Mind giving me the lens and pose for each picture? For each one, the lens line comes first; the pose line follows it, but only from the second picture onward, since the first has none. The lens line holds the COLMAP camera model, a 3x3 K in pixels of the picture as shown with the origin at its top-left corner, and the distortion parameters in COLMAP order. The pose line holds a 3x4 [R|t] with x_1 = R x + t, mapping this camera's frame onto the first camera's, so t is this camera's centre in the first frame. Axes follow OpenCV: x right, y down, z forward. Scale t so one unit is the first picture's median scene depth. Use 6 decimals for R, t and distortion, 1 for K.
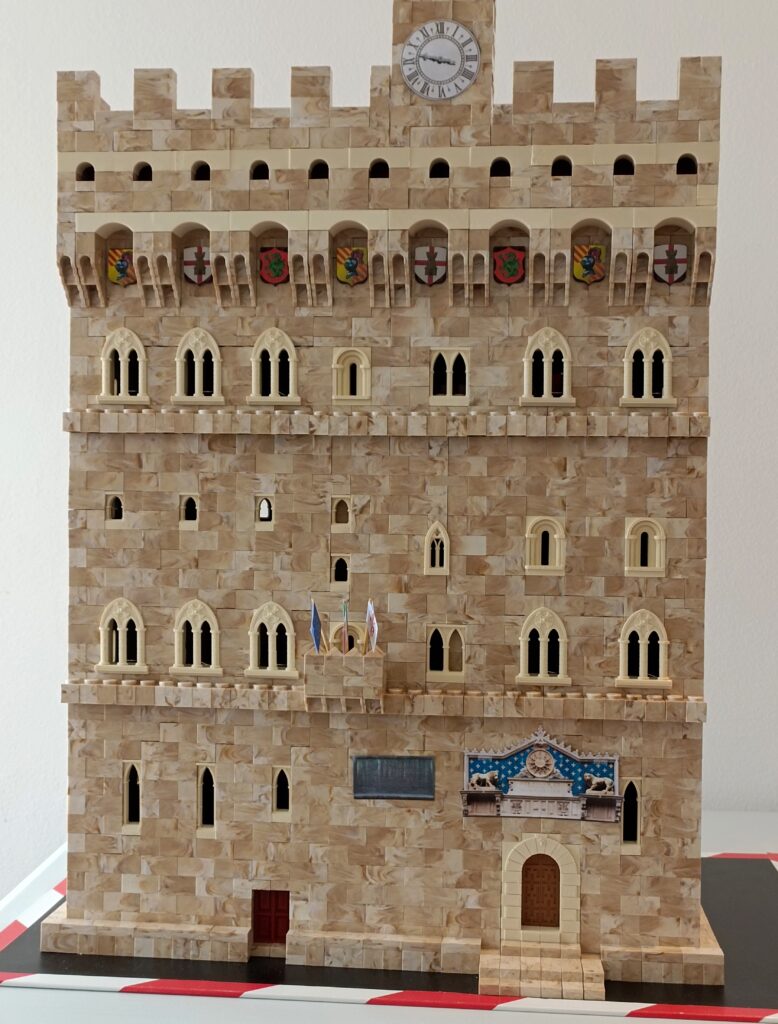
lens RADIAL K [[1397.7, 0, 390.0], [0, 1397.7, 511.1], [0, 0, 1]] dist [0.028478, 0.000000]
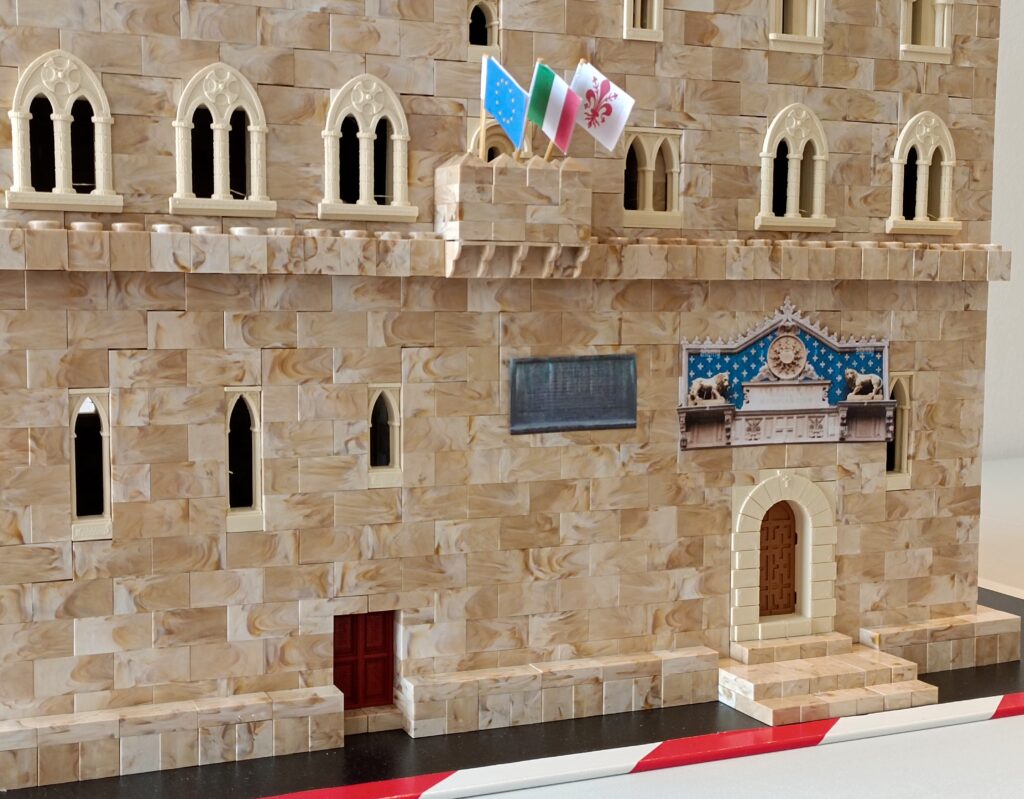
lens RADIAL K [[1393.8, 0, 511.6], [0, 1393.8, 398.5], [0, 0, 1]] dist [0.028830, 0.000000]
pose [[0.869988, -0.043595, 0.491142, -0.304505], [0.011947, 0.997655, 0.067393, 0.153640], [-0.492928, -0.052763, 0.868469, 0.511929]]
